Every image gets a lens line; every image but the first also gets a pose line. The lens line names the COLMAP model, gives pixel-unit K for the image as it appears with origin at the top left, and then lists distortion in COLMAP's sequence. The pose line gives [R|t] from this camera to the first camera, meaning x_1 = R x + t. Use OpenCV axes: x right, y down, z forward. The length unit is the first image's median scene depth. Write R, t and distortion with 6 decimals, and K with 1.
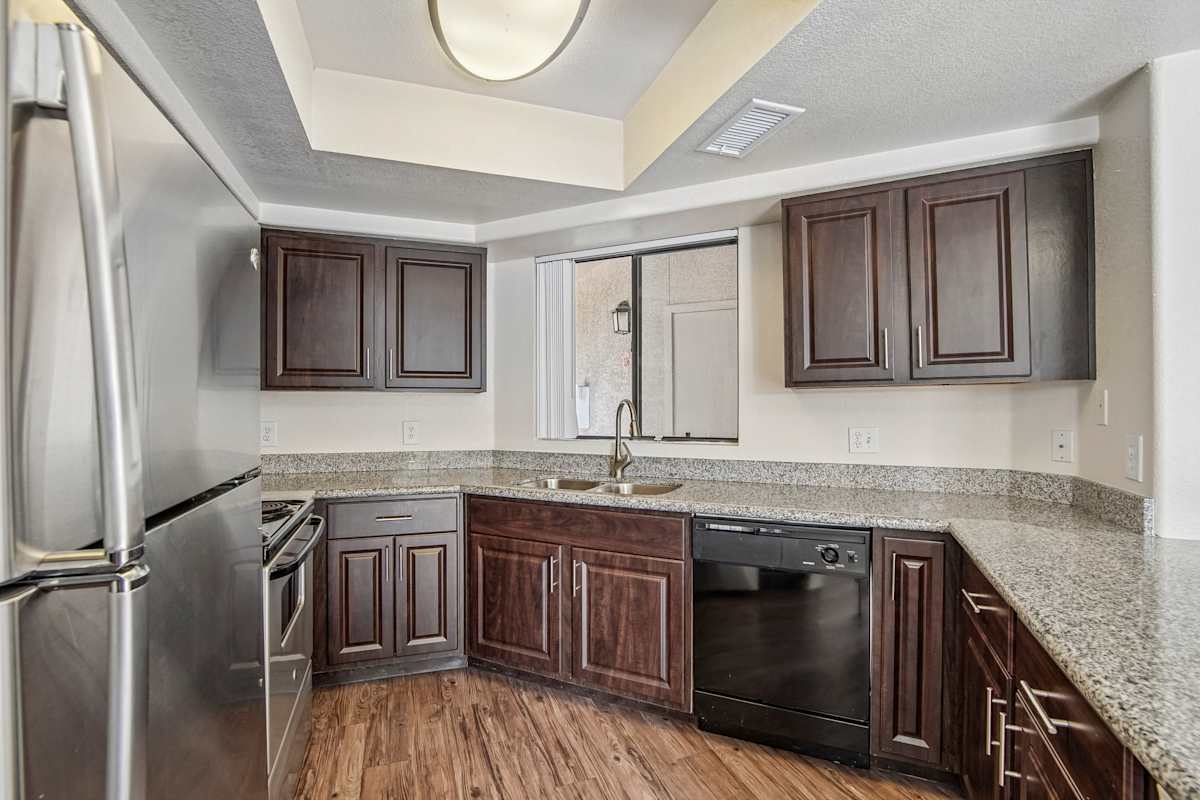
lens RADIAL K [[547.7, 0, 592.8], [0, 547.7, 395.5], [0, 0, 1]] dist [-0.032765, 0.004782]
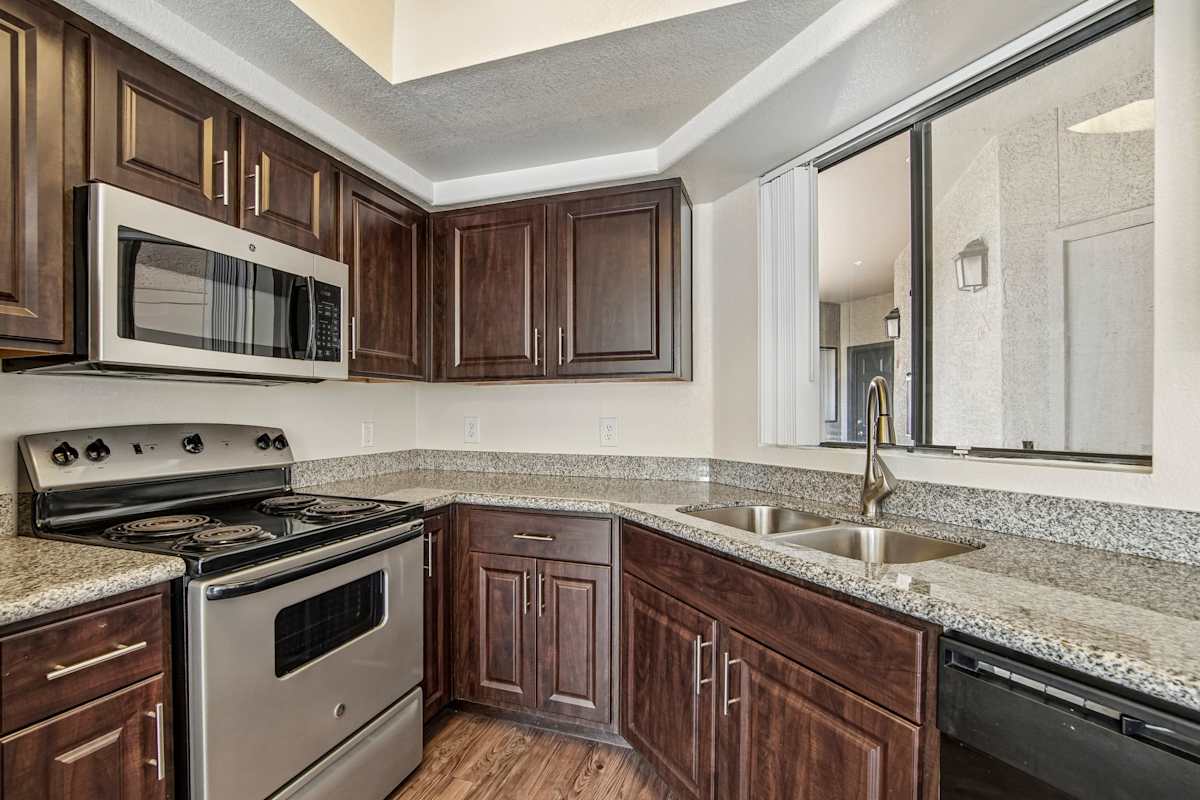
lens RADIAL K [[547.7, 0, 589.4], [0, 547.7, 417.4], [0, 0, 1]] dist [-0.032765, 0.004782]
pose [[0.781858, 0.003361, -0.623447, 0.191462], [0.012302, 0.999708, 0.020818, 0.035825], [0.623335, -0.023947, 0.781588, 0.425407]]
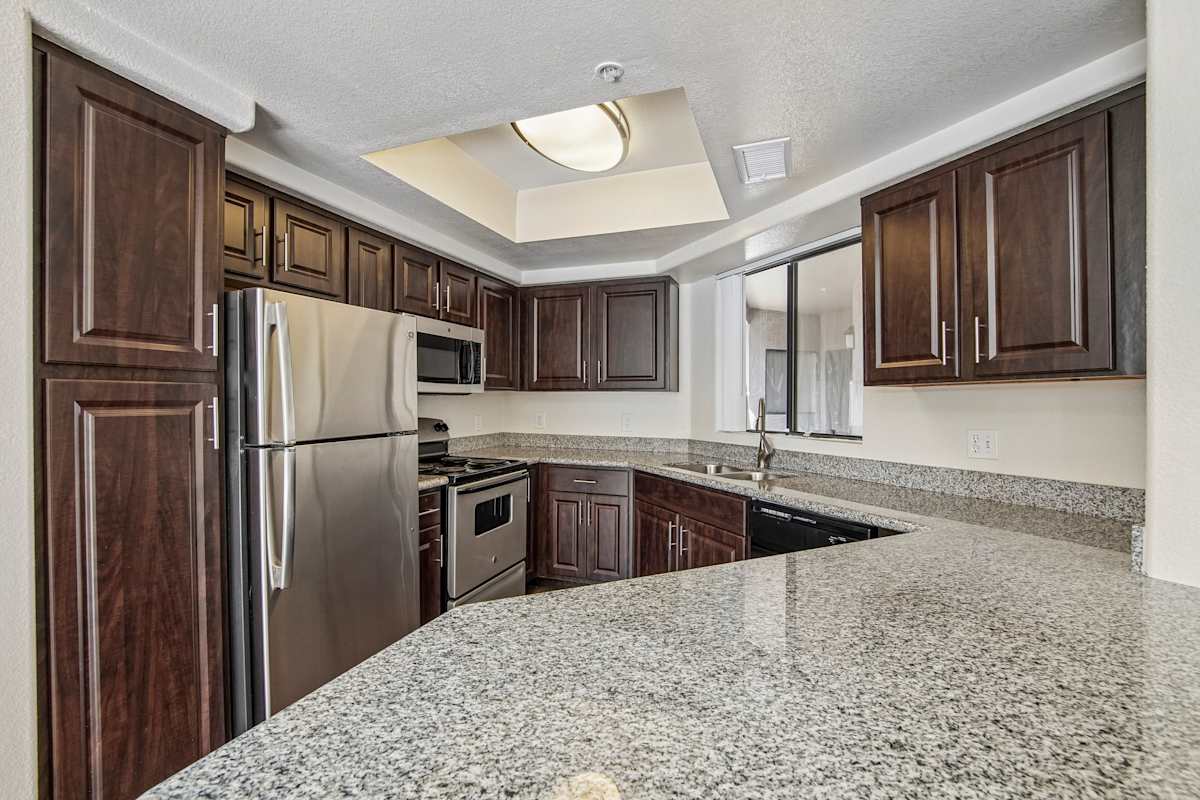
lens RADIAL K [[547.7, 0, 586.9], [0, 547.7, 399.2], [0, 0, 1]] dist [-0.032765, 0.004782]
pose [[0.758039, 0.002352, -0.652205, 0.563276], [0.007831, 0.999889, 0.012707, -0.006718], [0.652162, -0.014739, 0.757936, -0.079048]]
